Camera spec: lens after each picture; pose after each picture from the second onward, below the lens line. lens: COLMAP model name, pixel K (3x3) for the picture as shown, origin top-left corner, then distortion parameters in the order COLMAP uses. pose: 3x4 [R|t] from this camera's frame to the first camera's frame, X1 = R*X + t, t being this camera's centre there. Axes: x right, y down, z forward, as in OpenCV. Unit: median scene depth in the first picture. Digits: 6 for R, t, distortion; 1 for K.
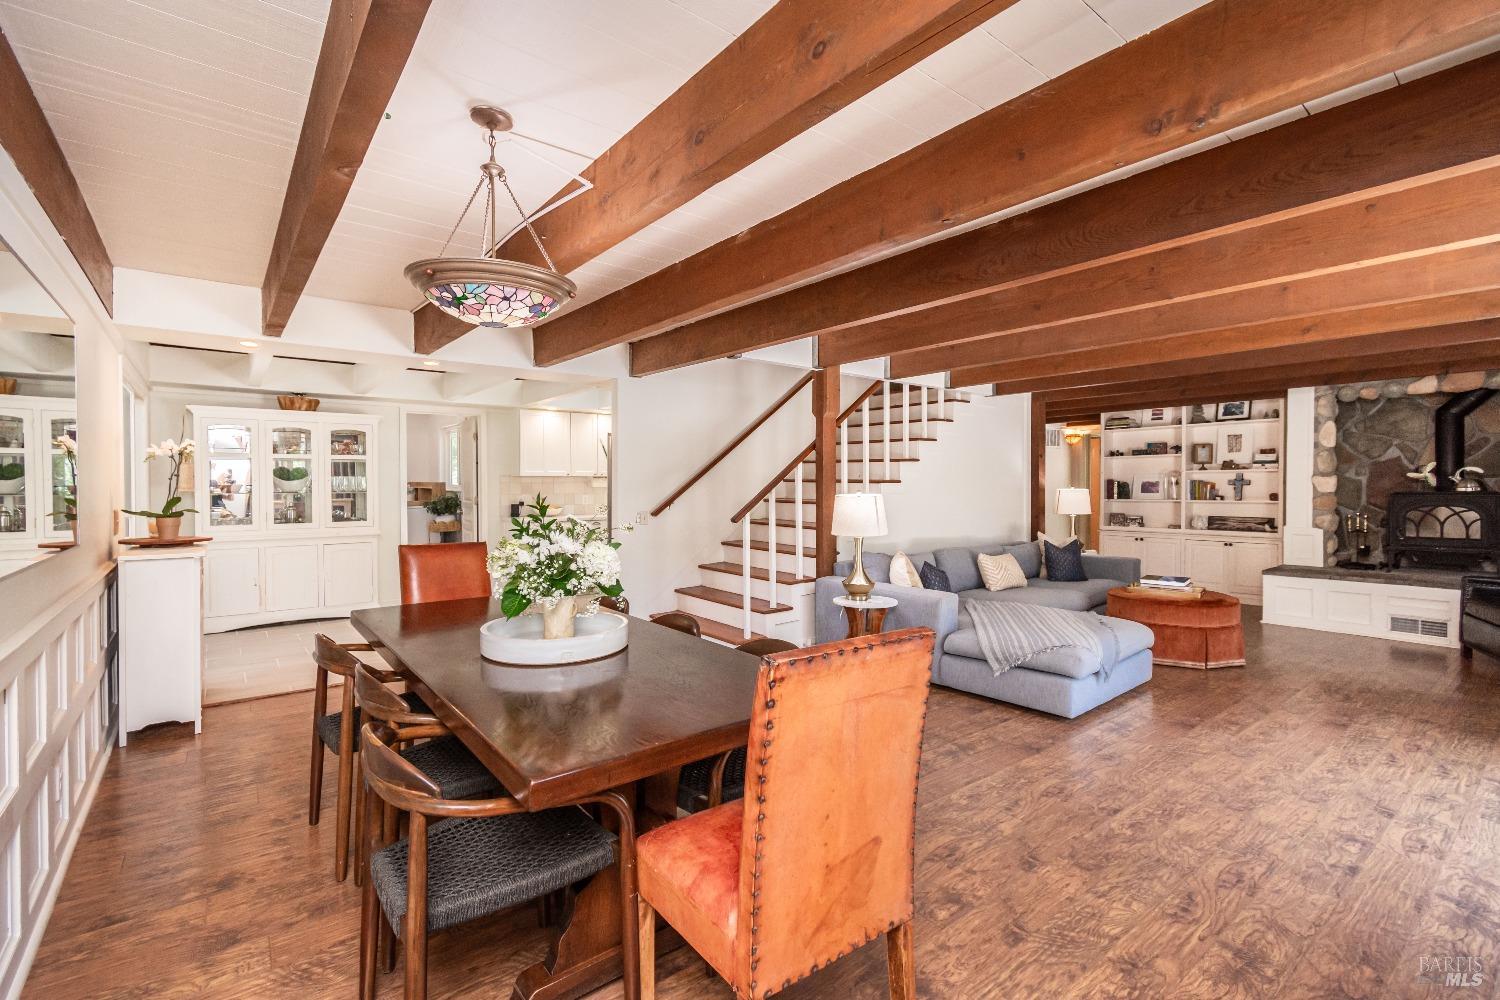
lens RADIAL K [[668.2, 0, 747.7], [0, 668.2, 491.4], [0, 0, 1]] dist [0.001891, -0.000242]
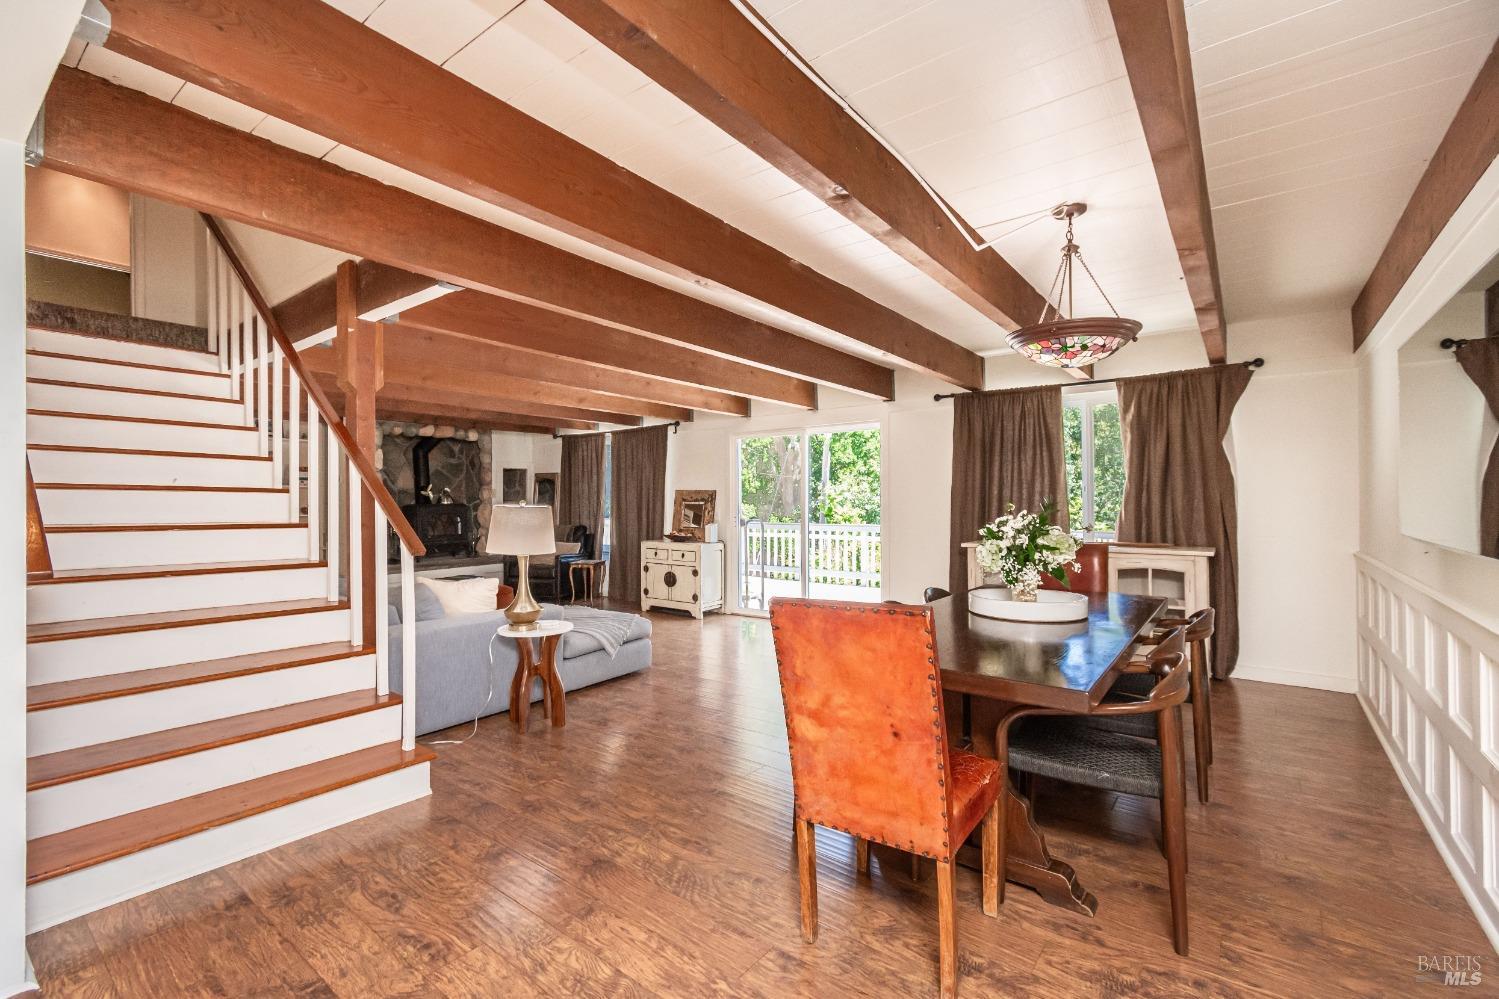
lens RADIAL K [[667.7, 0, 745.9], [0, 667.7, 501.6], [0, 0, 1]] dist [0.001891, -0.000242]
pose [[-0.242865, 0.006097, 0.970041, -0.768089], [0.016055, 0.999869, -0.002265, 0.009448], [-0.969927, 0.015024, -0.242931, 0.991947]]
